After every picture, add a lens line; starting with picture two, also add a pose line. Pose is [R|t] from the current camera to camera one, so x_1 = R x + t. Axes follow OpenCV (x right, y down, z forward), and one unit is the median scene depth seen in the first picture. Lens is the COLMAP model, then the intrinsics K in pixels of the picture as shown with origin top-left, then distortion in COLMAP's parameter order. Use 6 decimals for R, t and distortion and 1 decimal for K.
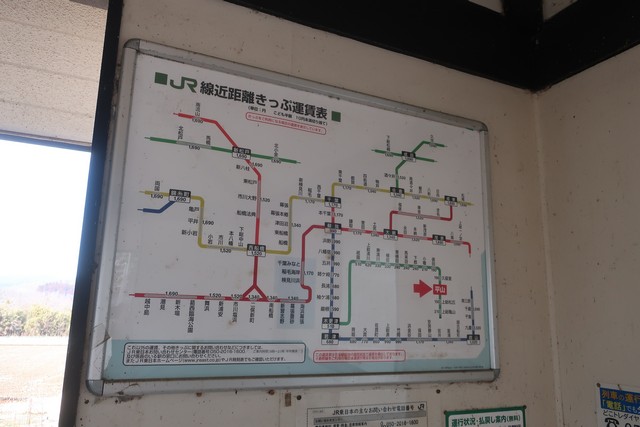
lens RADIAL K [[492.4, 0, 320.0], [0, 492.4, 213.5], [0, 0, 1]] dist [-0.023510, 0.005321]
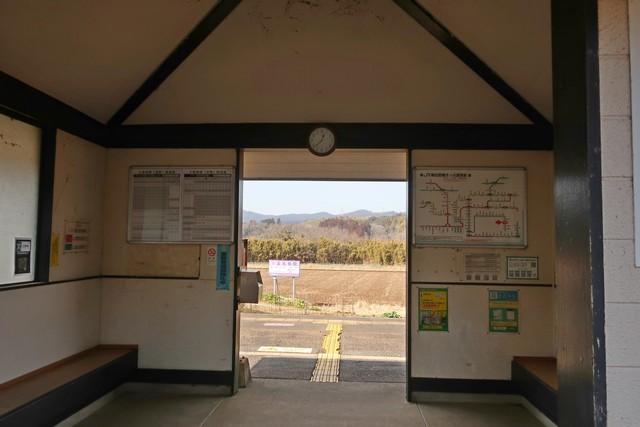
lens RADIAL K [[492.4, 0, 320.0], [0, 492.4, 213.5], [0, 0, 1]] dist [-0.023510, 0.005321]
pose [[0.868281, -0.038876, -0.494547, 0.880637], [0.106911, 0.988162, 0.110025, -0.451988], [0.484415, -0.148405, 0.862159, -2.753761]]
